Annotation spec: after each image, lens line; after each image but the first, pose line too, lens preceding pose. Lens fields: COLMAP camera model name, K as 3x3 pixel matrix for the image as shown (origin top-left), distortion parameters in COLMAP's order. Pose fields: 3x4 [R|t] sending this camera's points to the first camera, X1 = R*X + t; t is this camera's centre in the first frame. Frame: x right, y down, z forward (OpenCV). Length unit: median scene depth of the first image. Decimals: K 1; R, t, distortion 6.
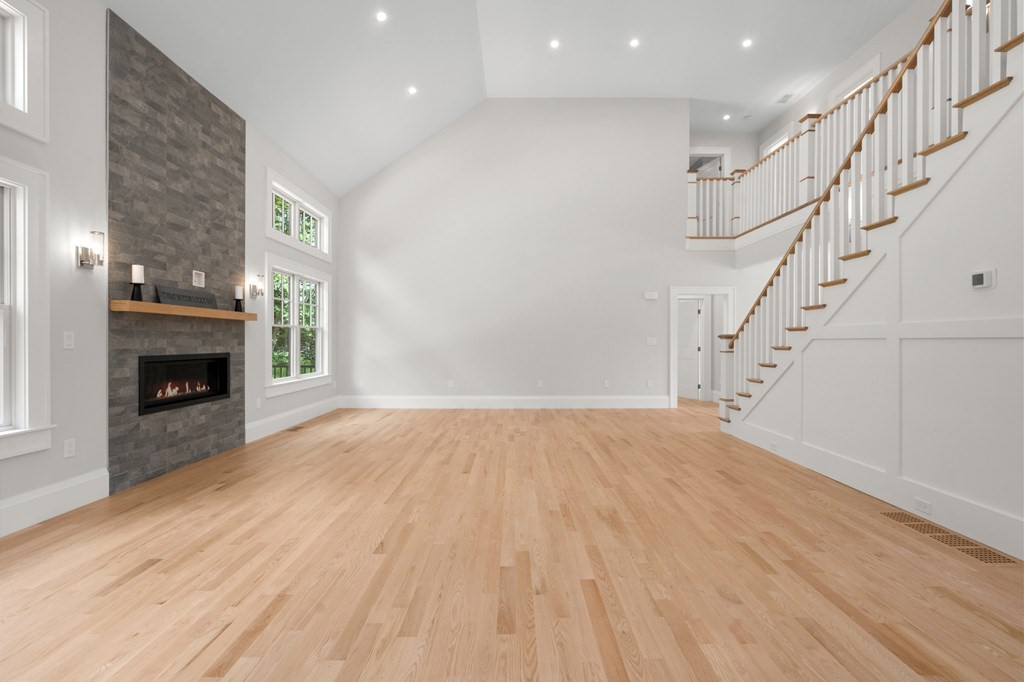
lens RADIAL K [[470.4, 0, 512.0], [0, 470.4, 341.0], [0, 0, 1]] dist [0.002728, -0.000021]
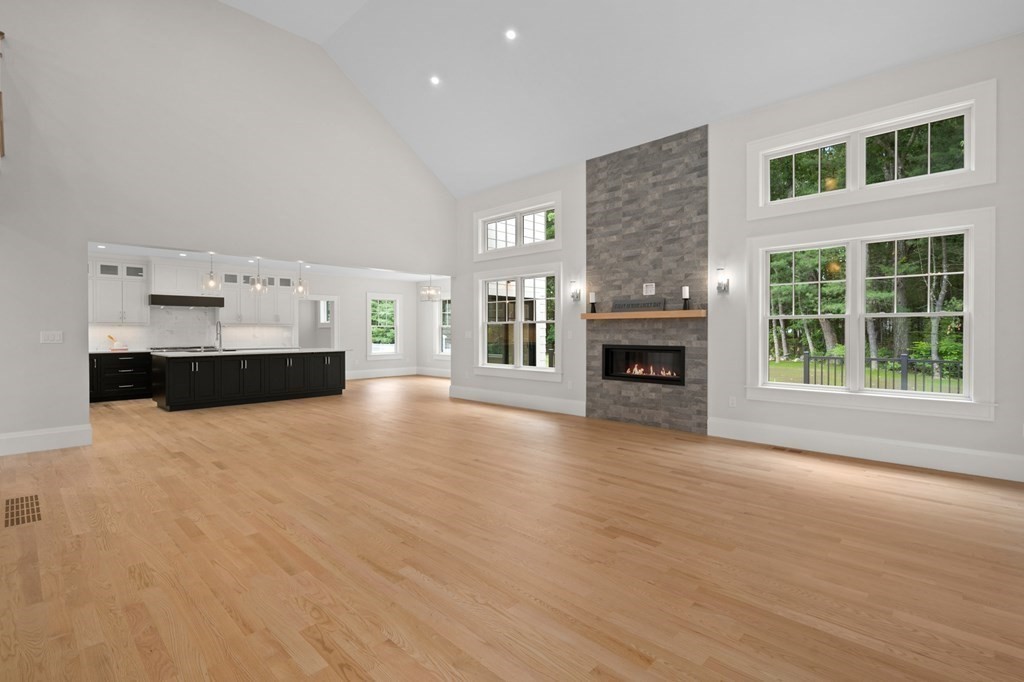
lens RADIAL K [[487.0, 0, 517.1], [0, 487.0, 335.4], [0, 0, 1]] dist [-0.002167, 0.000061]
pose [[-0.698940, 0.003756, -0.715170, 0.591557], [-0.001609, 0.999975, 0.006825, -0.010177], [0.715178, 0.005921, -0.698917, 1.730226]]
